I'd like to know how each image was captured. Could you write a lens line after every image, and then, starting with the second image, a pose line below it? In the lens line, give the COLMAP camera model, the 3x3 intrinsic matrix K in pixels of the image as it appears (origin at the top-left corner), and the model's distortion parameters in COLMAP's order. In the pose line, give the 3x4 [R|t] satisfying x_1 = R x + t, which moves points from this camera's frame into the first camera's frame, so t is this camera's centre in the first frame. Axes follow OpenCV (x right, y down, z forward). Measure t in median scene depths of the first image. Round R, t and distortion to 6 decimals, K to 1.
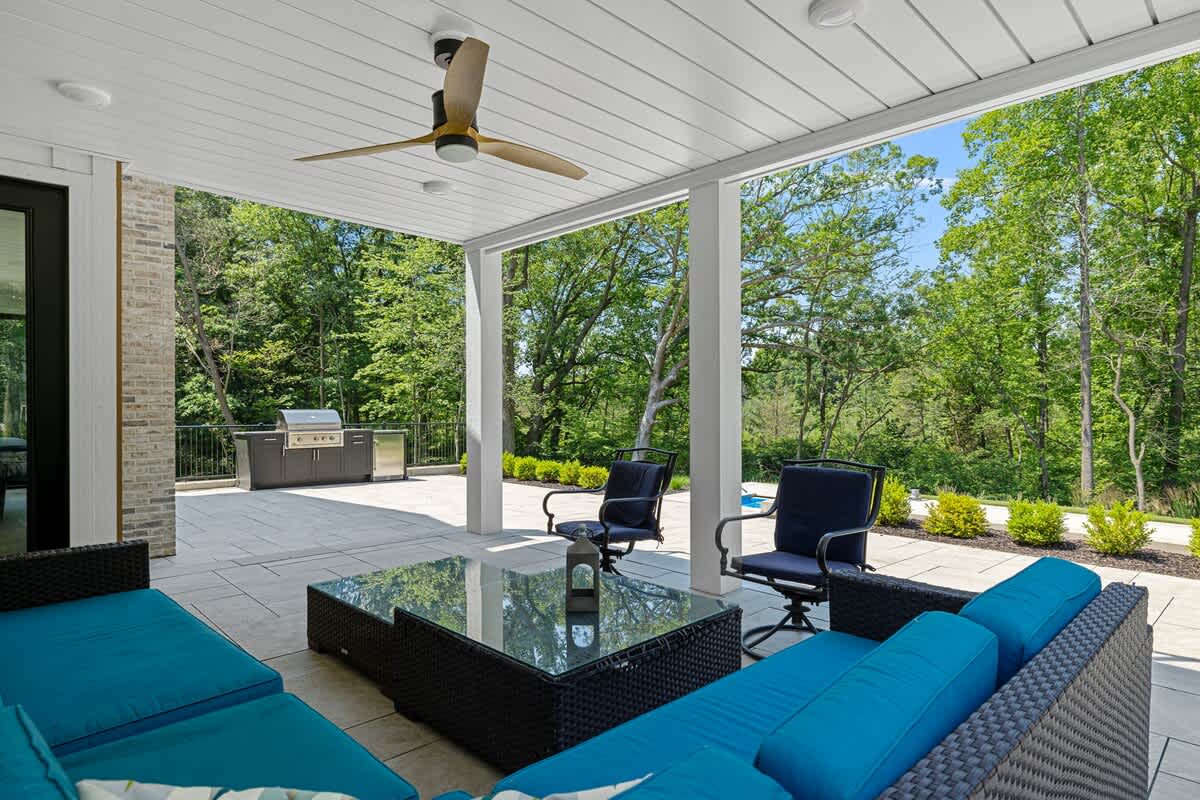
lens RADIAL K [[671.8, 0, 599.5], [0, 671.8, 406.5], [0, 0, 1]] dist [-0.005733, -0.000323]
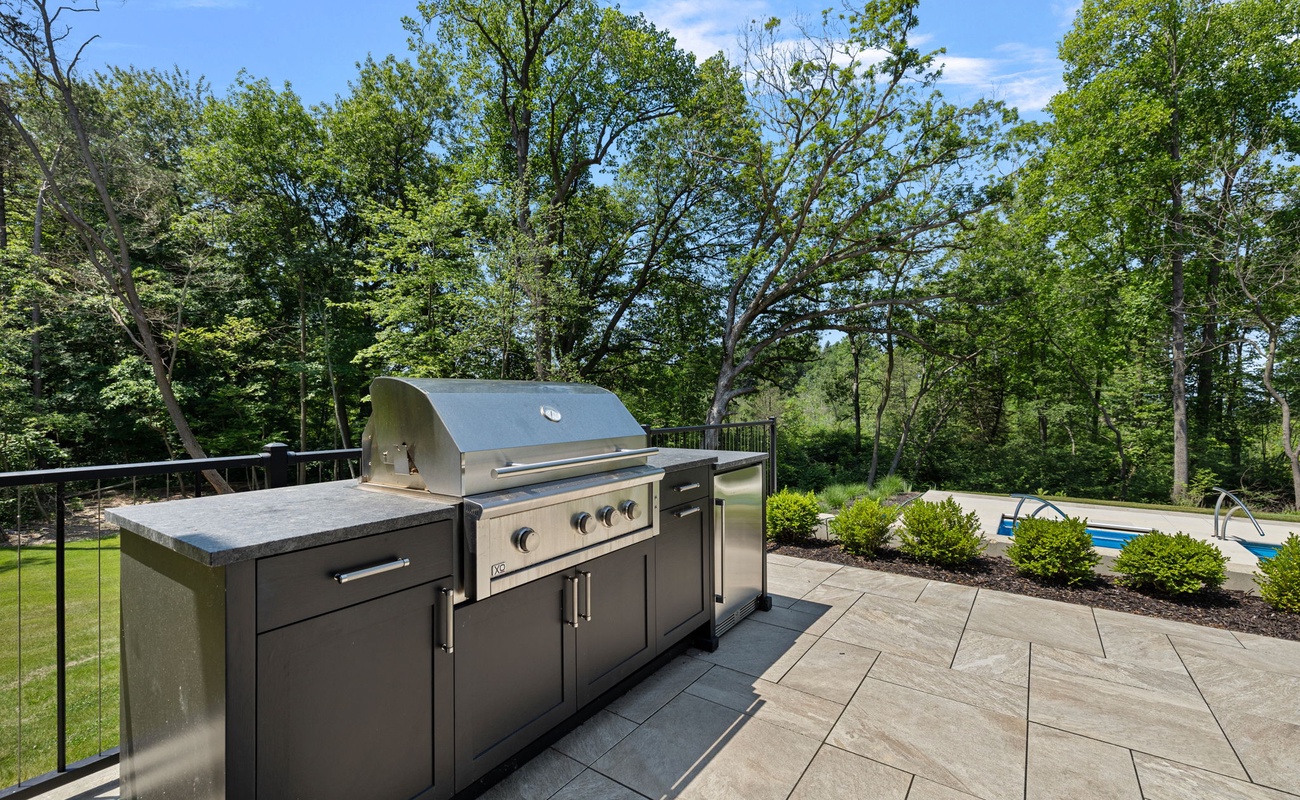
lens RADIAL K [[559.9, 0, 650.8], [0, 559.9, 392.3], [0, 0, 1]] dist [0.003005, 0.000141]
pose [[0.981752, 0.001740, 0.190156, -0.125476], [0.000532, 0.999929, -0.011895, 0.003096], [-0.190163, 0.011779, 0.981682, 0.238916]]
